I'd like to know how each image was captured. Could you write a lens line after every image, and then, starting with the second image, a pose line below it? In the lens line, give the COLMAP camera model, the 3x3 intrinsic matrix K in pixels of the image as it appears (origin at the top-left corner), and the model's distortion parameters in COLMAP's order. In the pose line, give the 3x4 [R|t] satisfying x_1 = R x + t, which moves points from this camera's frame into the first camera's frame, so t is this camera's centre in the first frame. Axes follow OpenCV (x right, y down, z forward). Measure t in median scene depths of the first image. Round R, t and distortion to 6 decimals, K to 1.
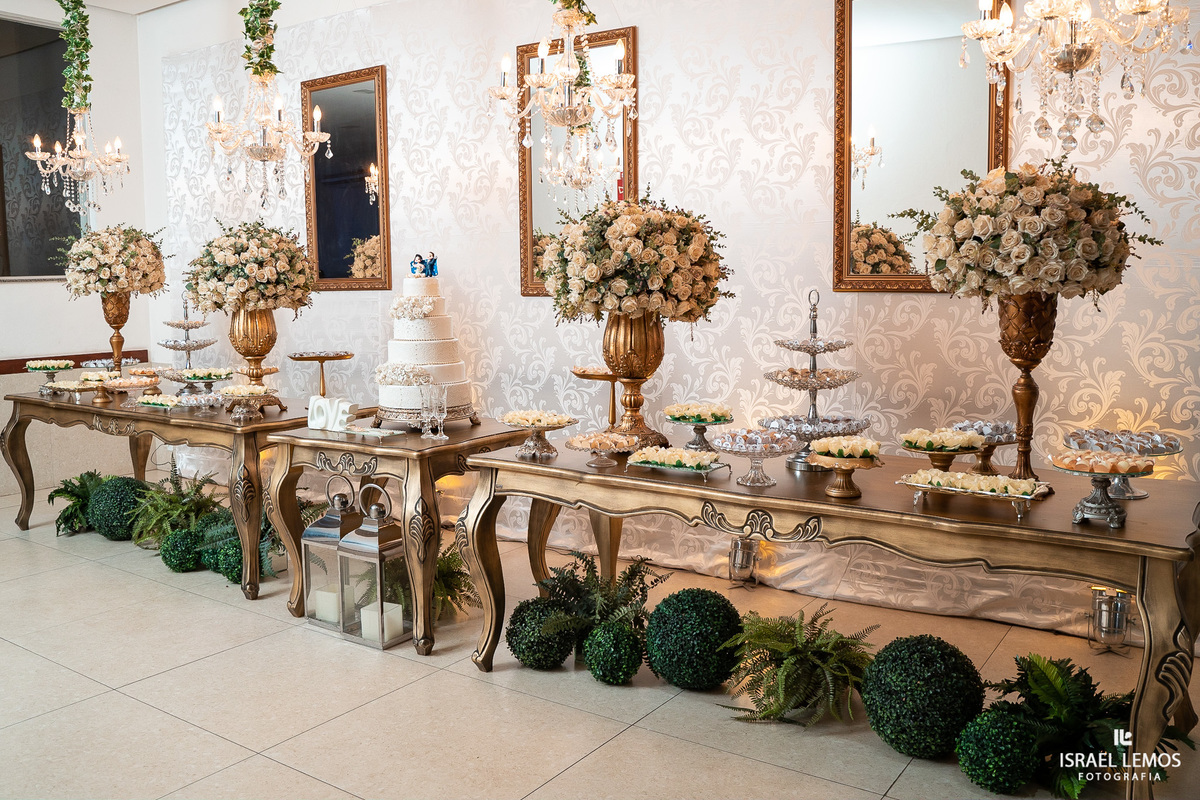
lens RADIAL K [[1004.1, 0, 583.0], [0, 1004.1, 382.6], [0, 0, 1]] dist [-0.119159, 0.104830]
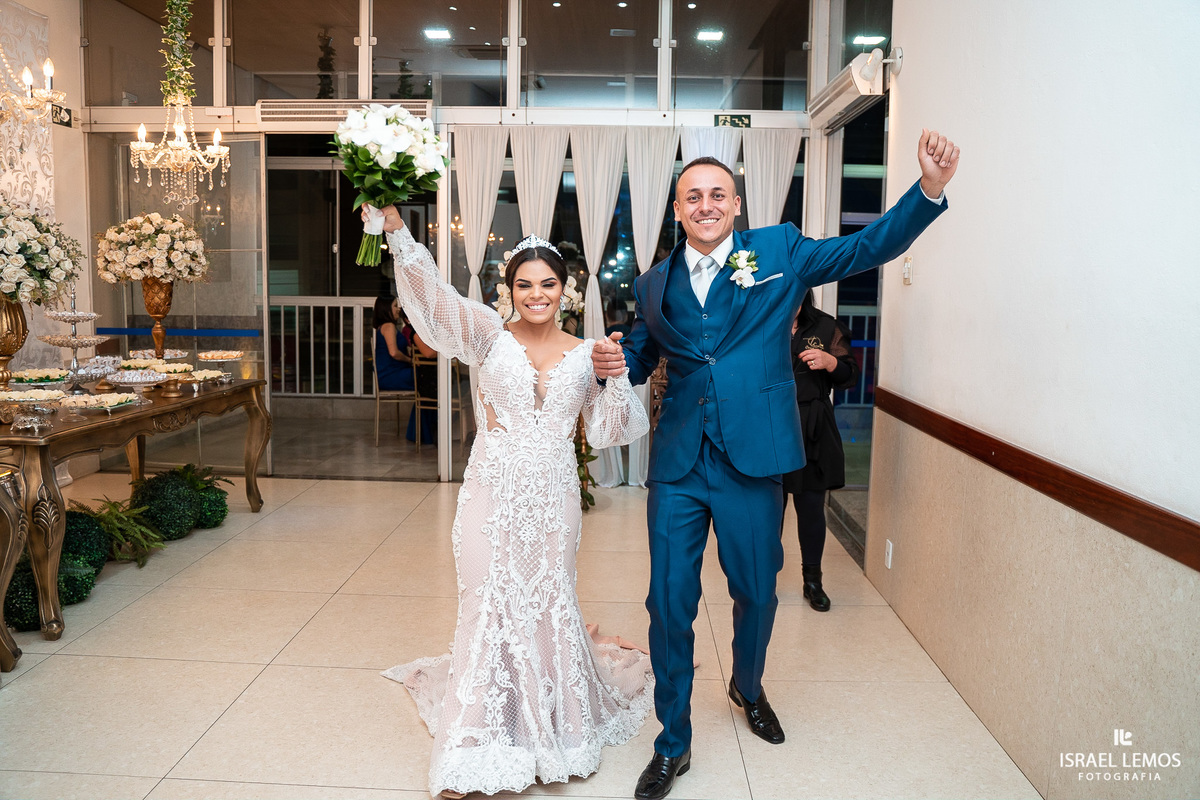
lens RADIAL K [[1004.1, 0, 583.0], [0, 1004.1, 382.6], [0, 0, 1]] dist [-0.119159, 0.104830]
pose [[-0.541259, -0.084785, 0.836570, -0.977126], [0.078335, 0.985492, 0.150560, -0.070625], [-0.837199, 0.147025, -0.526765, 0.815759]]
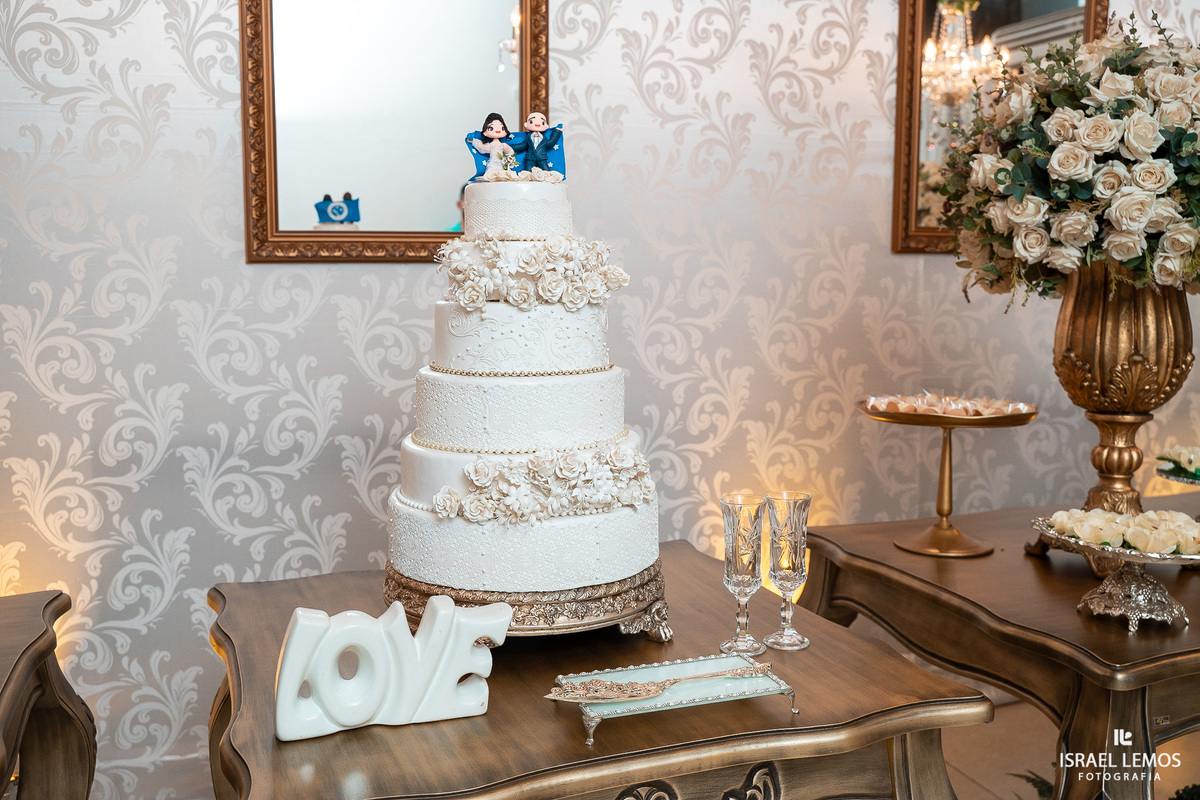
lens RADIAL K [[1095.4, 0, 594.5], [0, 1095.4, 402.5], [0, 0, 1]] dist [-0.080517, 0.093690]
pose [[0.579637, -0.090619, 0.809820, -0.415000], [0.081500, 0.995261, 0.053036, -0.045884], [-0.810789, 0.035258, 0.584276, 0.712356]]
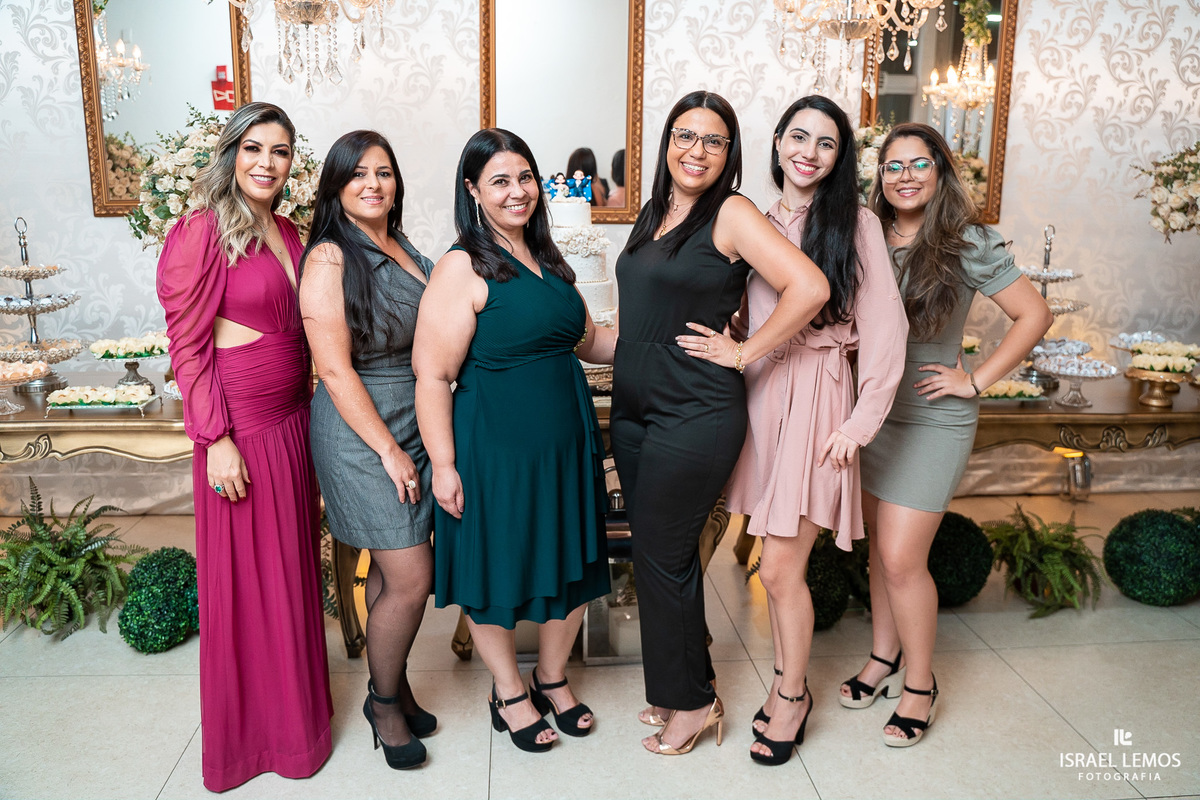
lens RADIAL K [[958.5, 0, 597.1], [0, 958.5, 399.8], [0, 0, 1]] dist [-0.117207, 0.091895]
pose [[0.767362, -0.118574, 0.630155, -0.592283], [0.050792, 0.990906, 0.124604, -0.039536], [-0.639199, -0.063610, 0.766406, 0.366932]]
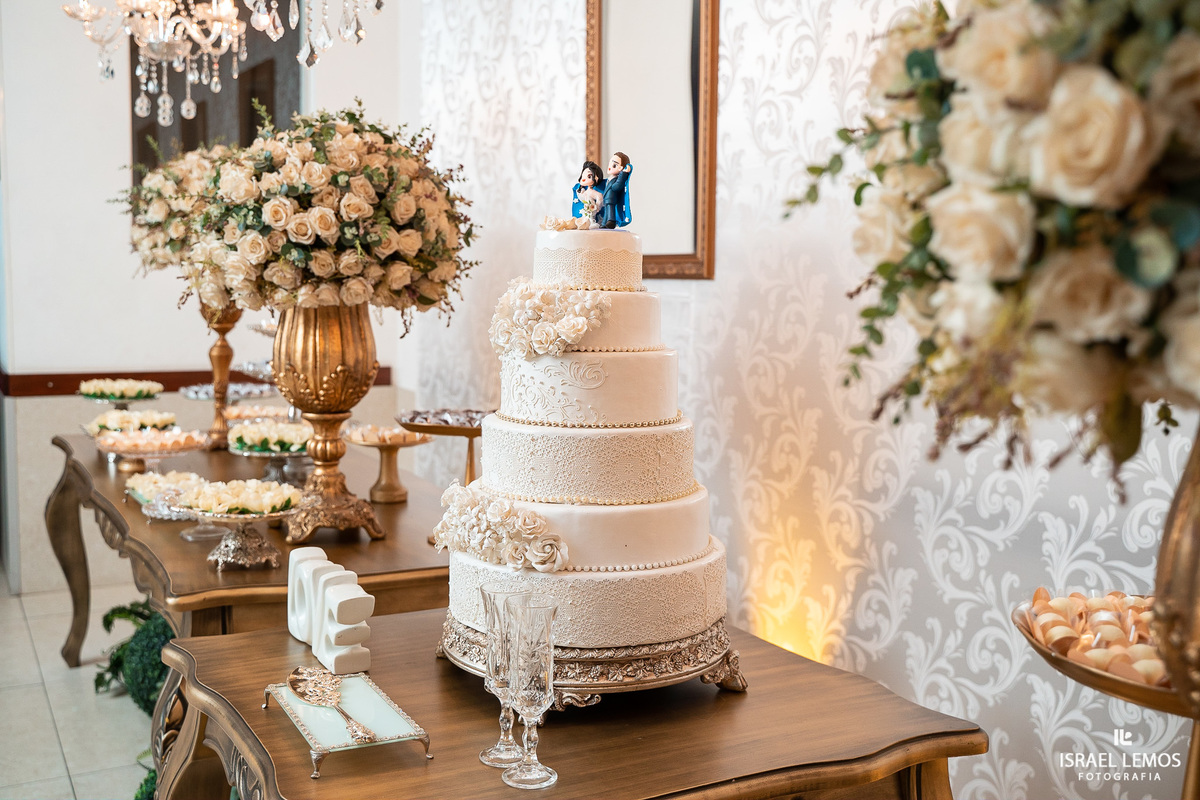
lens RADIAL K [[1217.3, 0, 600.0], [0, 1217.3, 400.0], [0, 0, 1]] dist [-0.018930, -0.004824]
pose [[0.898770, 0.071347, -0.432577, 0.017623], [-0.073515, 0.997225, 0.011734, -0.050231], [0.432214, 0.021255, 0.901521, 0.589832]]
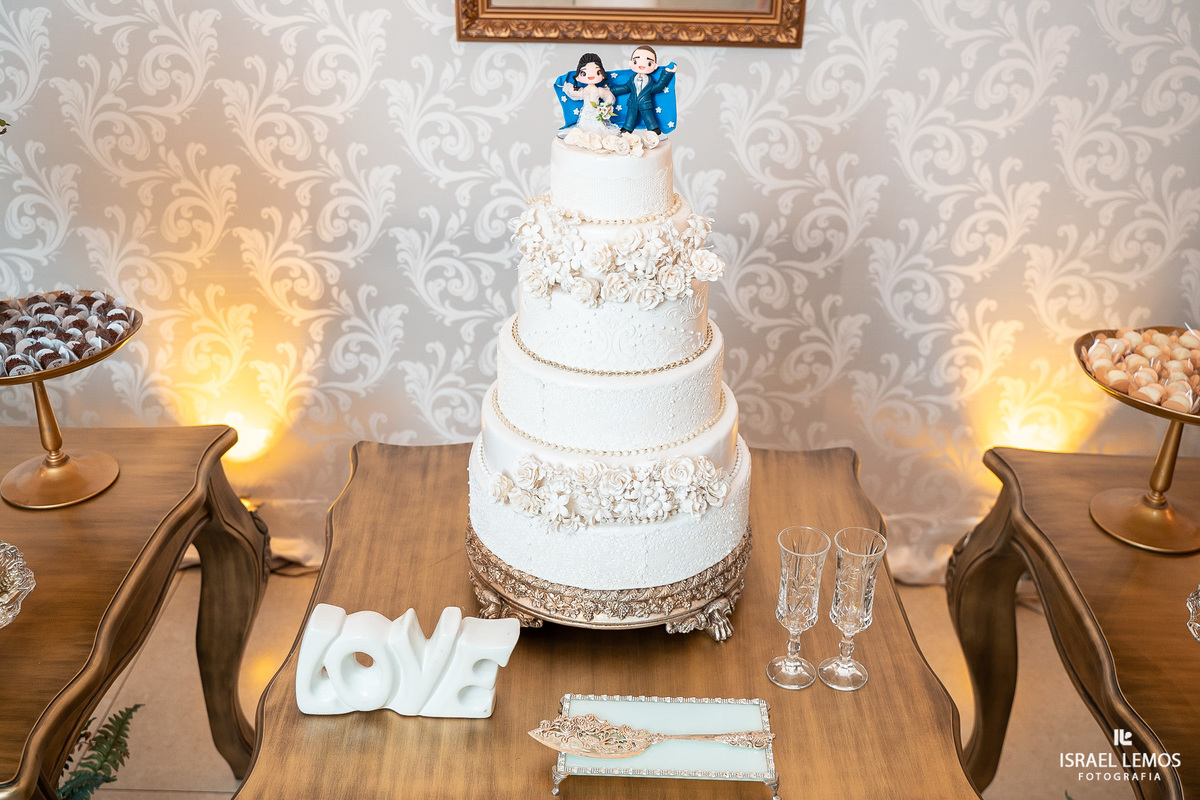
lens RADIAL K [[1179.2, 0, 600.0], [0, 1179.2, 400.0], [0, 0, 1]] dist [-0.043731, 0.028067]
pose [[0.828989, -0.242661, 0.503878, -0.327329], [0.036057, 0.922280, 0.384837, -0.153535], [-0.558102, -0.300857, 0.773309, 0.664745]]
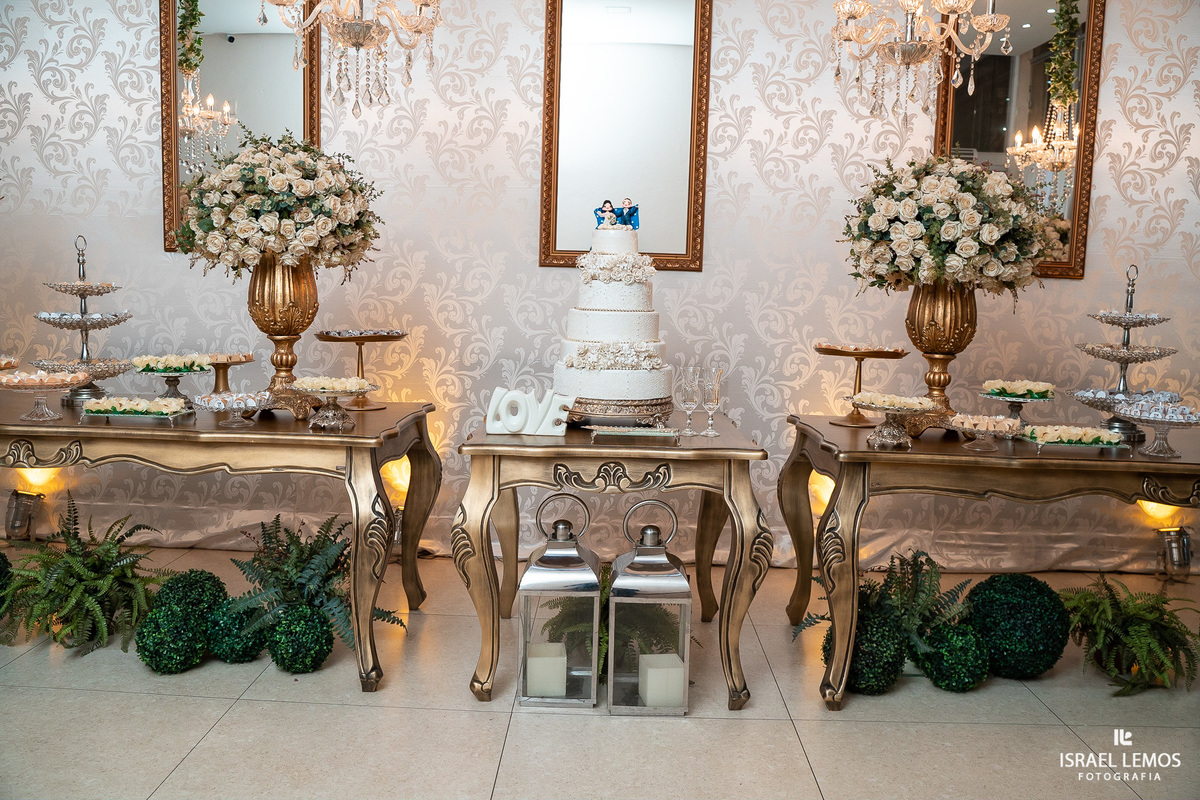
lens RADIAL K [[958.5, 0, 597.1], [0, 958.5, 399.8], [0, 0, 1]] dist [-0.117207, 0.091895]
pose [[0.828215, -0.033582, 0.559404, -0.546816], [0.022871, 0.999397, 0.026135, 0.005768], [-0.559944, -0.008851, 0.828483, 0.366421]]
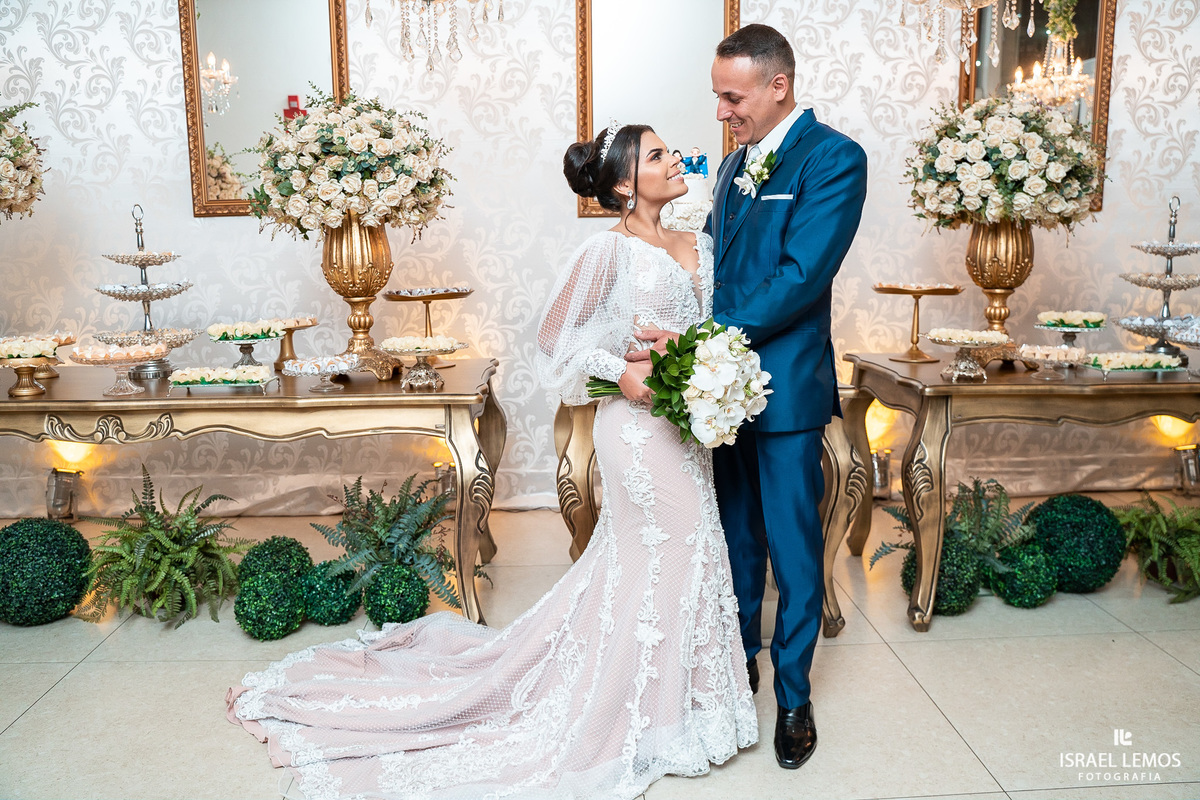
lens RADIAL K [[958.5, 0, 597.1], [0, 958.5, 399.8], [0, 0, 1]] dist [-0.117207, 0.091895]
pose [[0.792983, -0.103342, 0.600416, -0.632194], [0.067168, 0.994331, 0.082431, 0.000542], [-0.605530, -0.025037, 0.795428, 0.411399]]
